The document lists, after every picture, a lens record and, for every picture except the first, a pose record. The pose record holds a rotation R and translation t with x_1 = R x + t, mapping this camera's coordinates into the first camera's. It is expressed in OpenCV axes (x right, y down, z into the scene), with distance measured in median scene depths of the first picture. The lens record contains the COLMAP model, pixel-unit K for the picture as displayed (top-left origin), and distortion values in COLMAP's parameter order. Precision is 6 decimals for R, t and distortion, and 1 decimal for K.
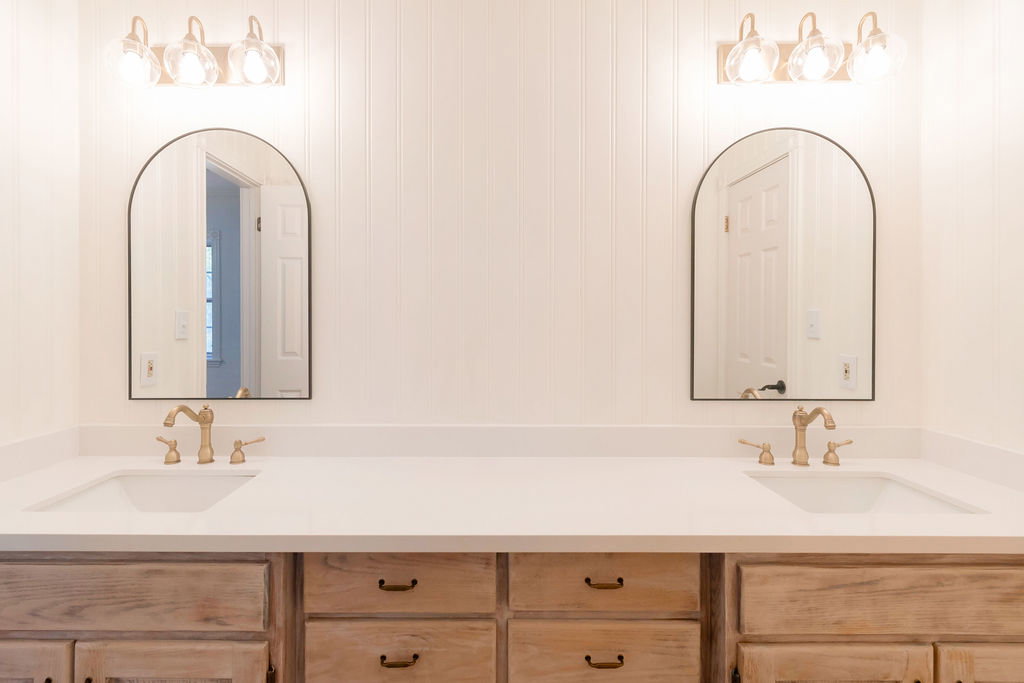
lens RADIAL K [[465.5, 0, 509.6], [0, 465.5, 332.6], [0, 0, 1]] dist [0.001809, -0.000313]
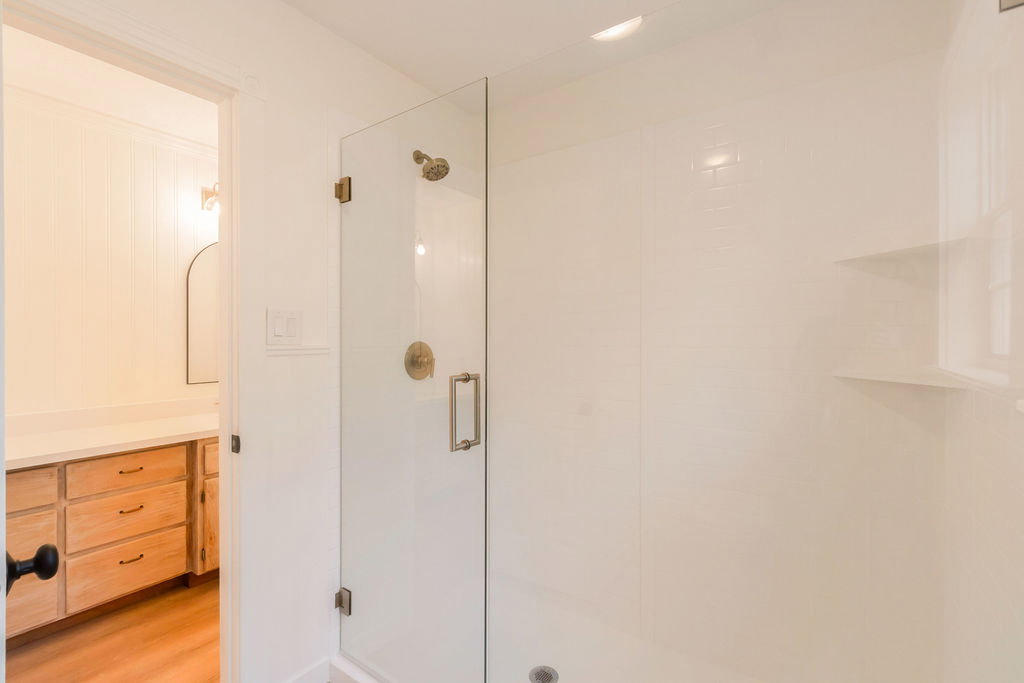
lens RADIAL K [[465.5, 0, 489.2], [0, 465.5, 337.0], [0, 0, 1]] dist [0.001809, -0.000313]
pose [[0.629501, 0.001623, 0.776998, -0.379320], [0.025413, 0.999420, -0.022676, 0.047082], [-0.776584, 0.034021, 0.629095, -1.445885]]
